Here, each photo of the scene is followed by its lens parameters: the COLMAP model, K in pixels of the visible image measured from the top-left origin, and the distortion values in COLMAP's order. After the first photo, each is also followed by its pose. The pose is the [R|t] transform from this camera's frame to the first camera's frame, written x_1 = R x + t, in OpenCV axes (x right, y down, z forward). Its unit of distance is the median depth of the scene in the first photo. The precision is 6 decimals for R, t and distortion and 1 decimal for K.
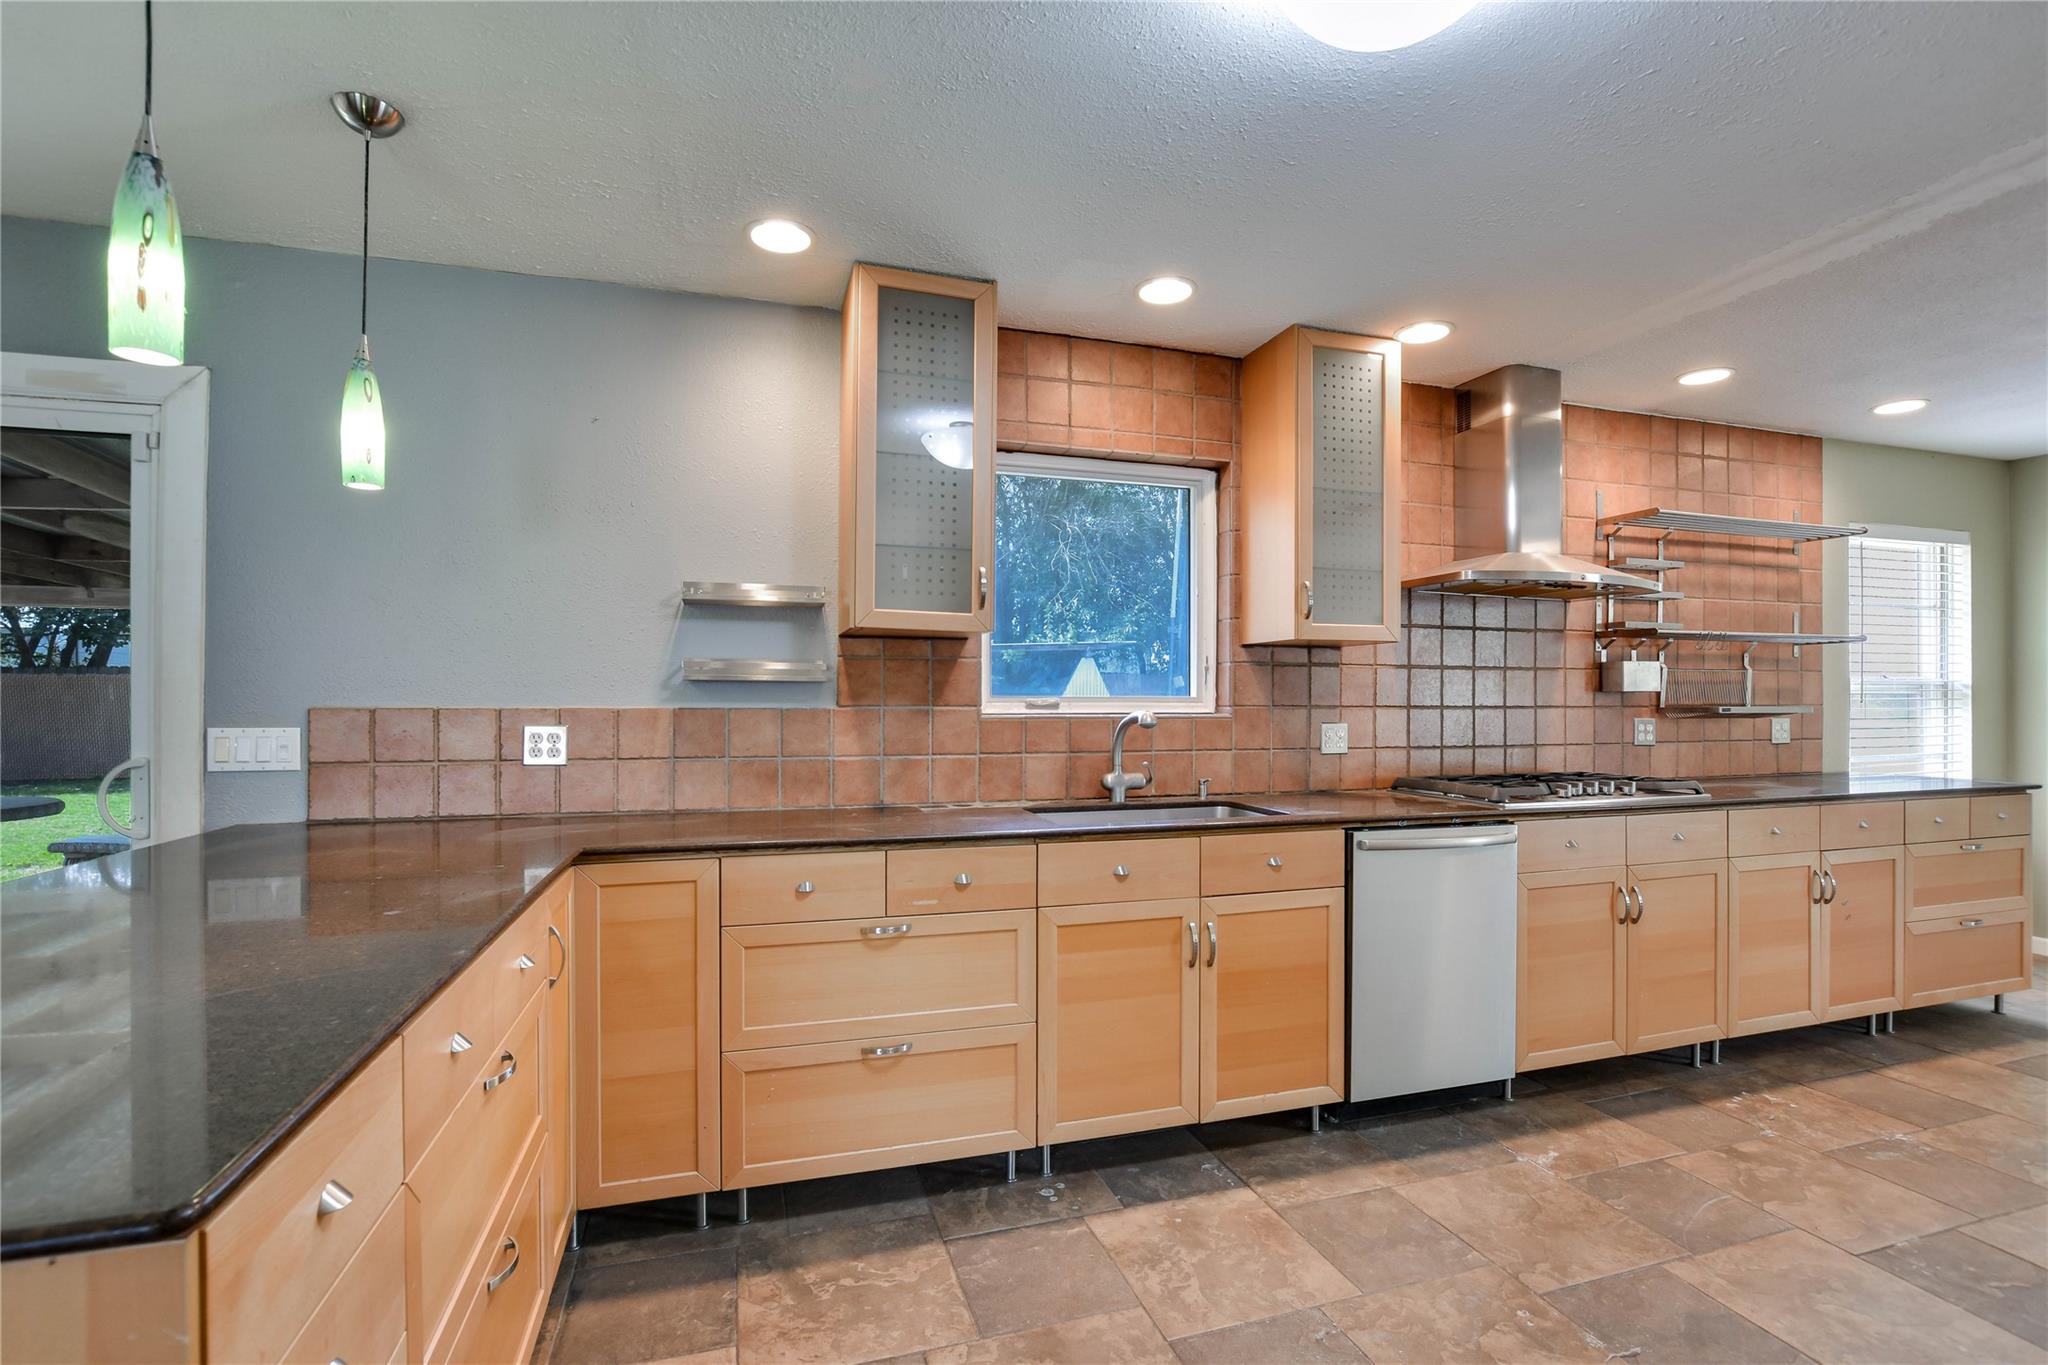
lens RADIAL K [[920.7, 0, 1021.3], [0, 920.7, 687.9], [0, 0, 1]] dist [-0.018023, 0.000804]
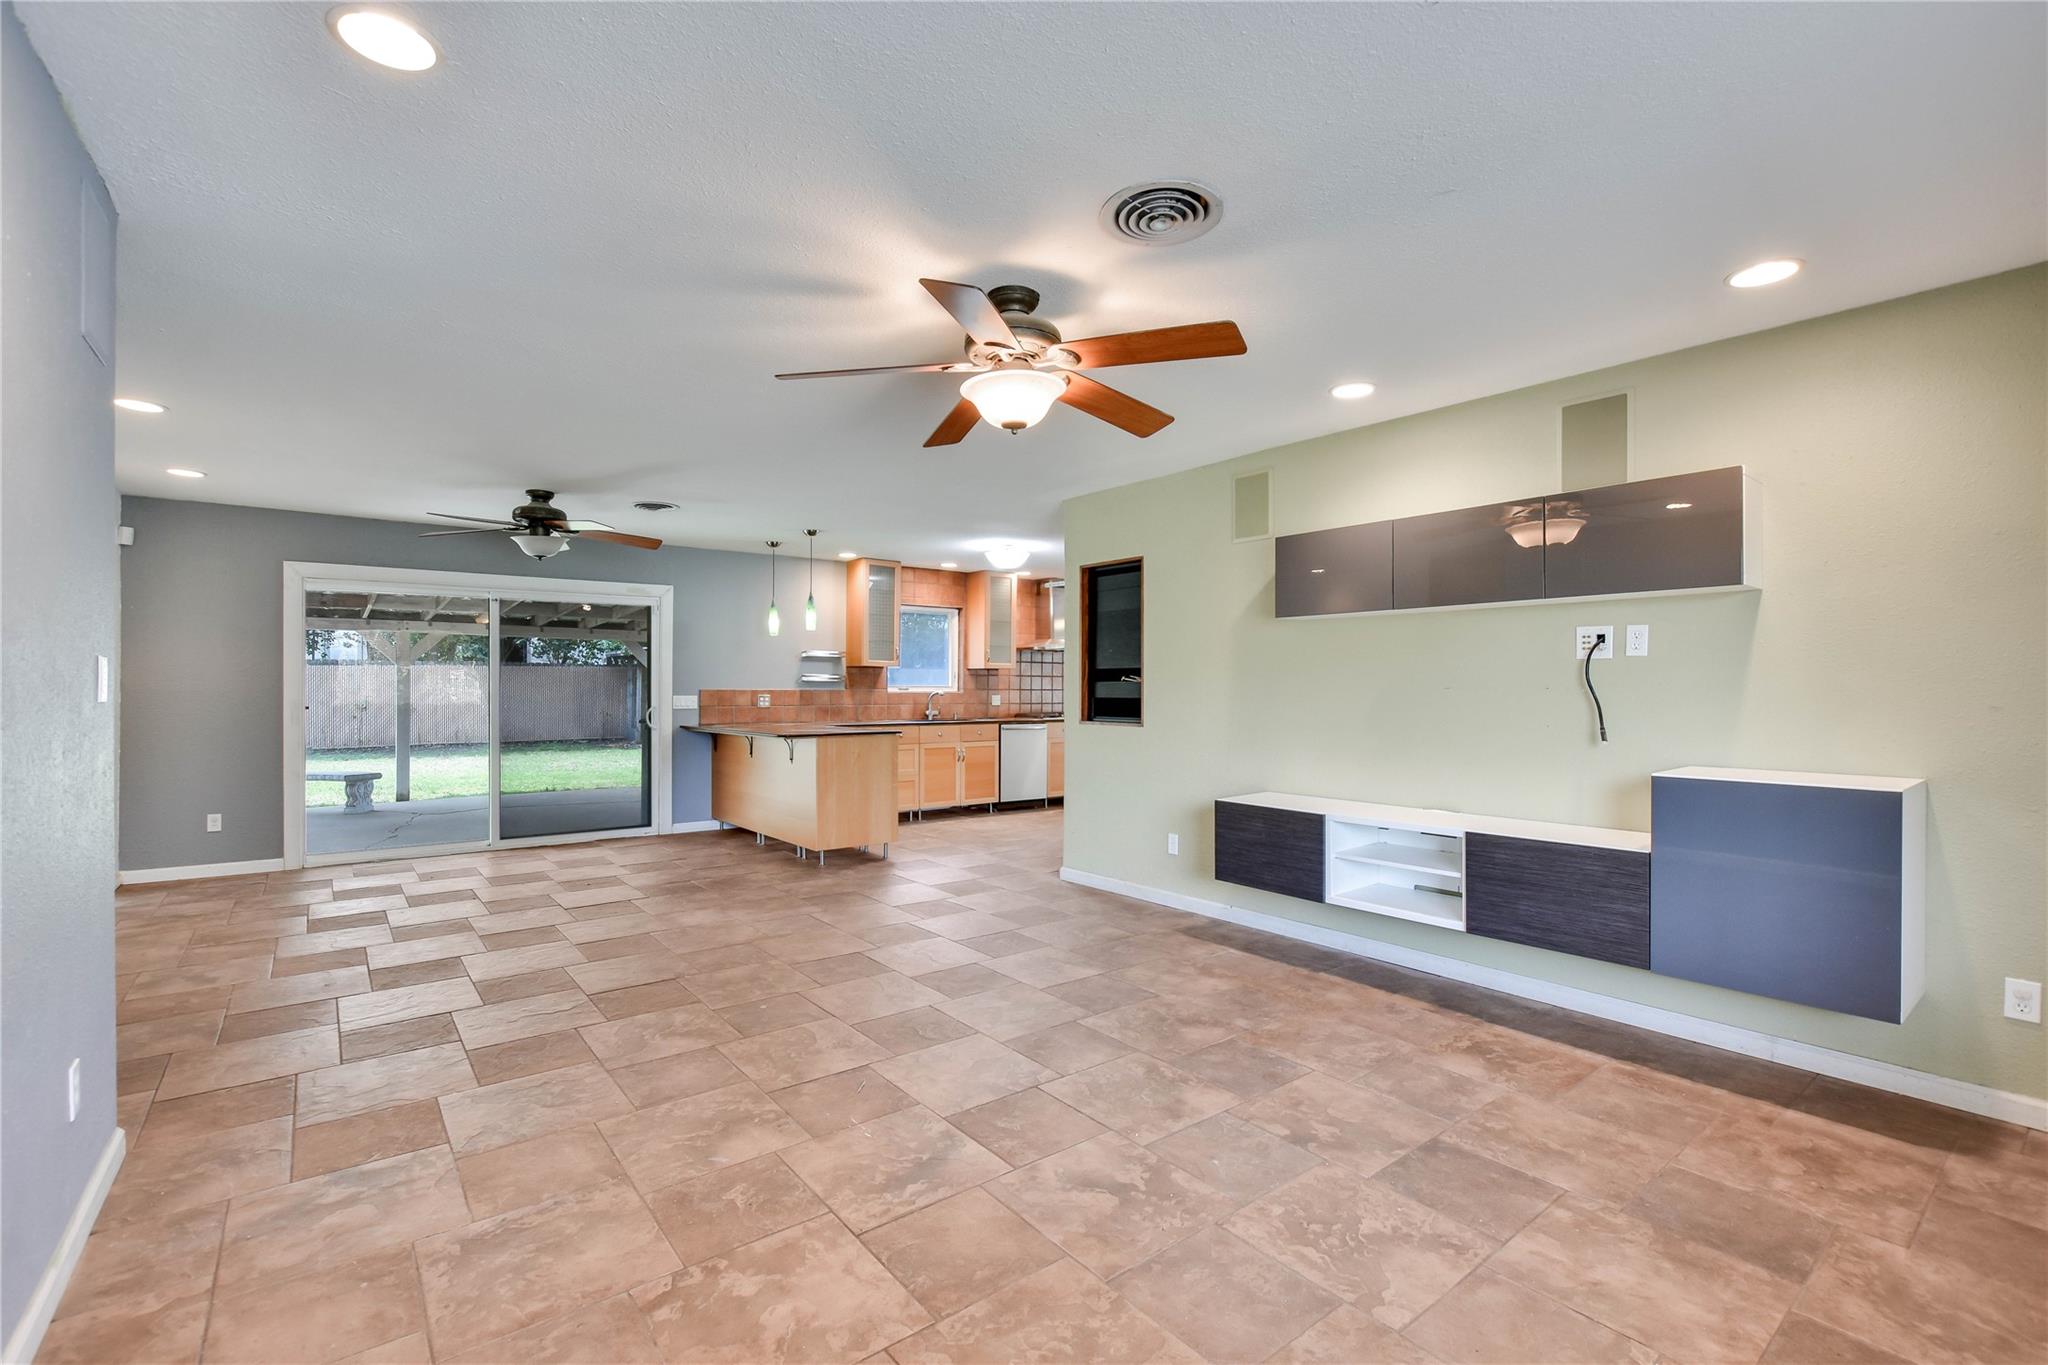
lens RADIAL K [[920.7, 0, 1021.3], [0, 920.7, 687.9], [0, 0, 1]] dist [-0.018023, 0.000804]
pose [[0.936832, -0.000867, 0.349780, -0.690526], [-0.002936, 0.999942, 0.010340, -0.017621], [-0.349768, -0.010714, 0.936775, -2.011402]]
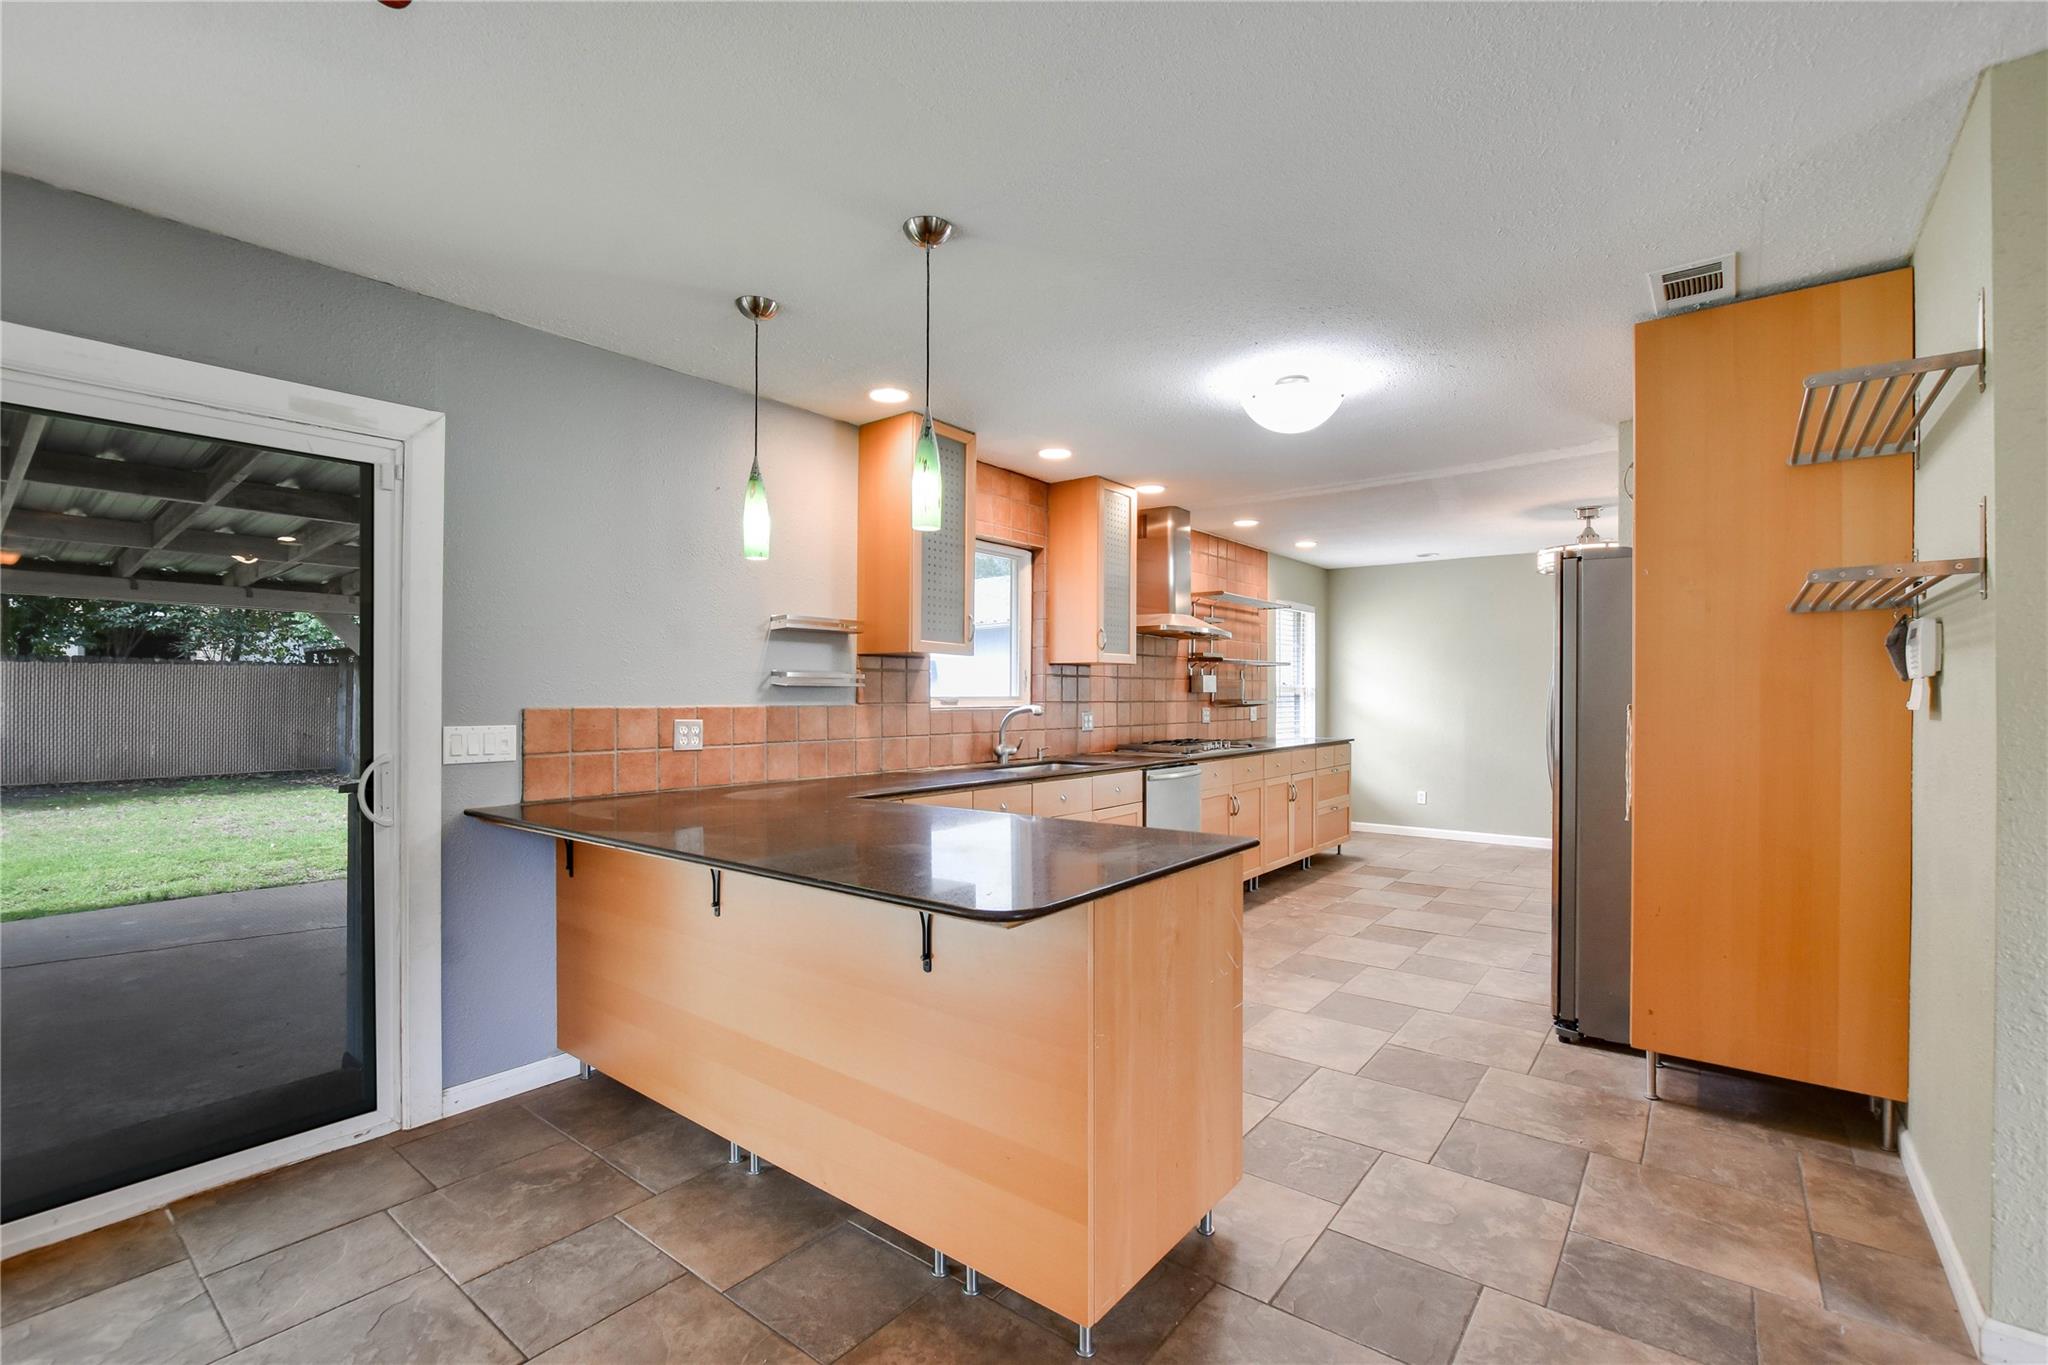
lens RADIAL K [[901.2, 0, 1023.5], [0, 901.2, 692.0], [0, 0, 1]] dist [-0.025887, 0.003839]
pose [[0.824892, -0.000450, 0.565290, -0.730135], [-0.004489, 0.999963, 0.007346, -0.009395], [-0.565273, -0.008597, 0.824859, -0.283398]]
